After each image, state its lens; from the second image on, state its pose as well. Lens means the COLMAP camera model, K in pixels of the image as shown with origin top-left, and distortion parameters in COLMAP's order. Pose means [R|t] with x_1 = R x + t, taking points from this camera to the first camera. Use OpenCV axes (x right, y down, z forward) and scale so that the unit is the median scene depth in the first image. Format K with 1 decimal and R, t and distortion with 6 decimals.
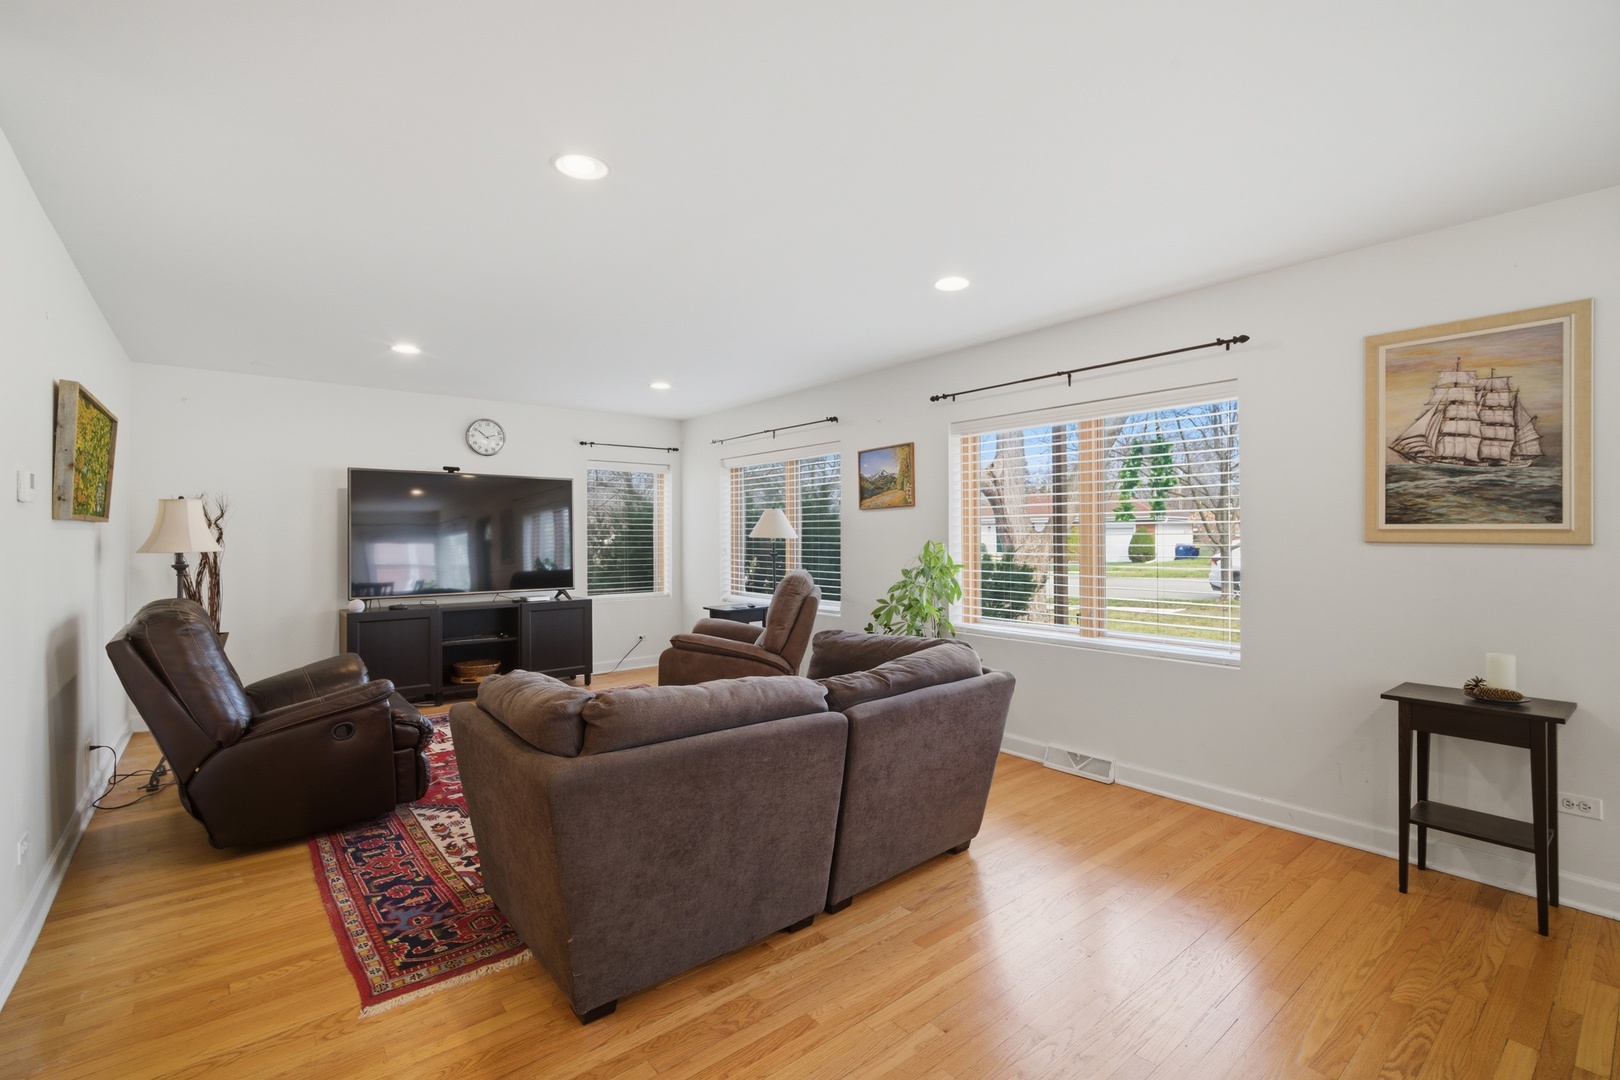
lens RADIAL K [[713.9, 0, 808.9], [0, 713.9, 536.5], [0, 0, 1]] dist [0.000073, 0.000054]
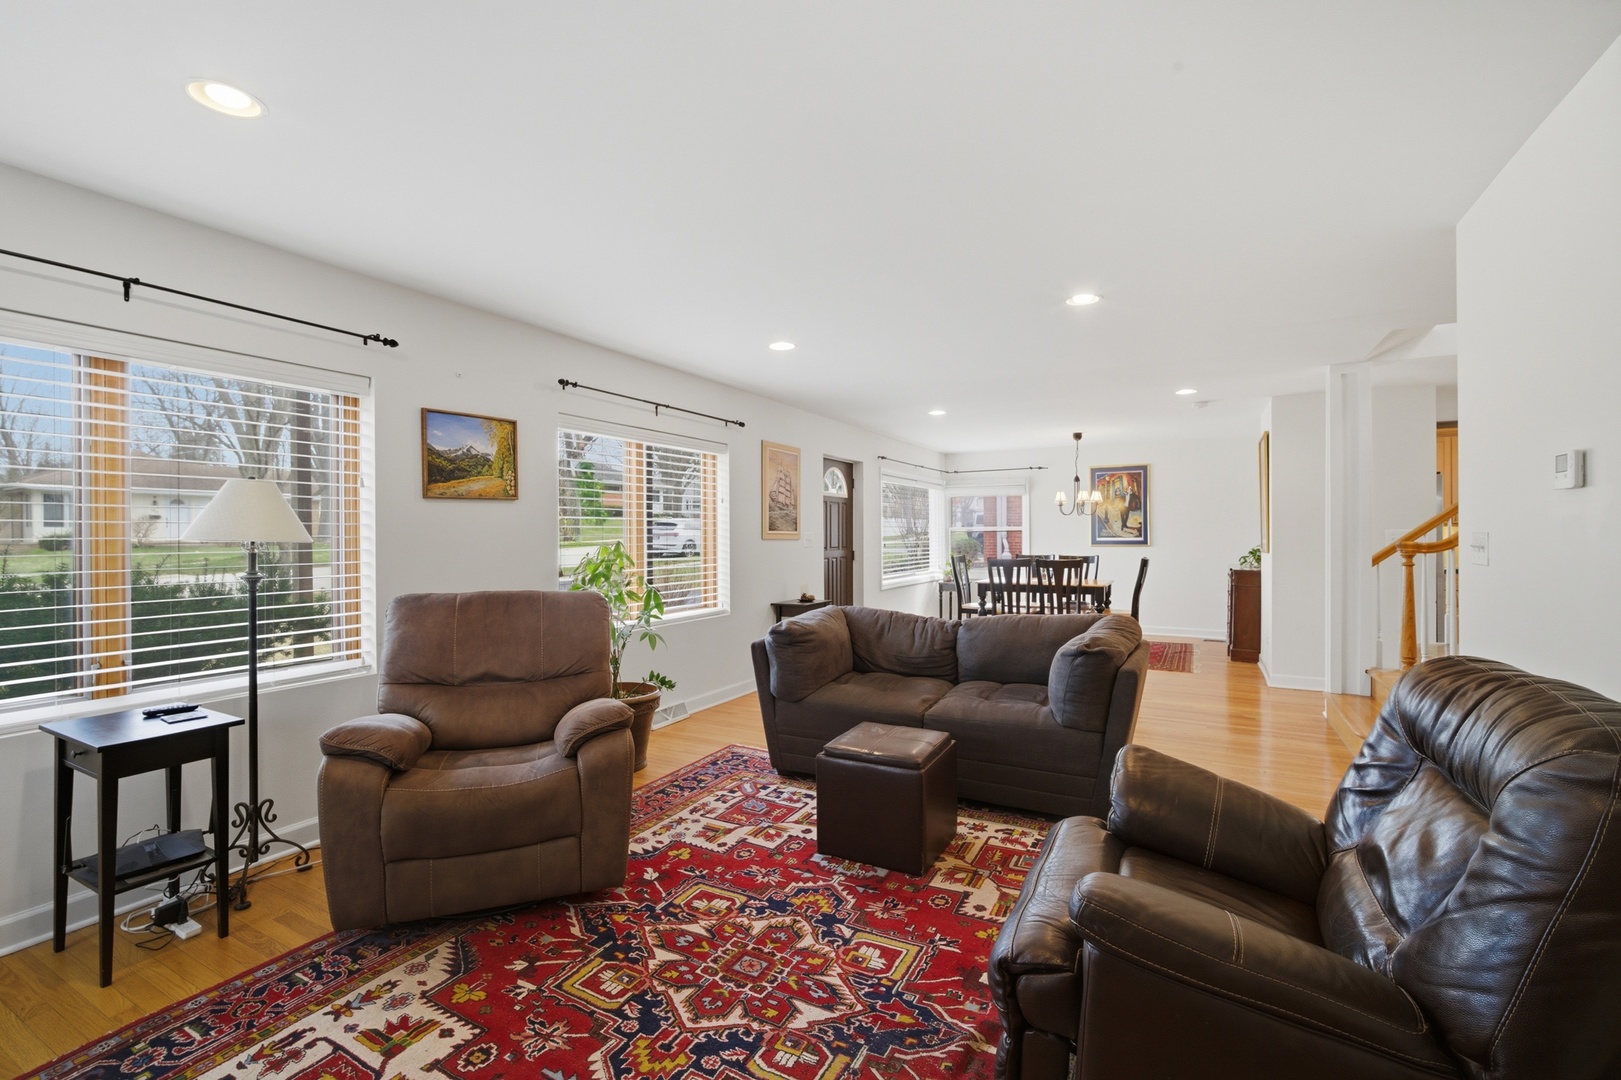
lens RADIAL K [[714.4, 0, 808.6], [0, 714.4, 537.5], [0, 0, 1]] dist [0.000073, 0.000054]
pose [[-0.371181, -0.013977, 0.928455, -0.796496], [-0.011233, 0.999881, 0.010561, -0.013725], [-0.928493, -0.006509, -0.371294, 1.090044]]
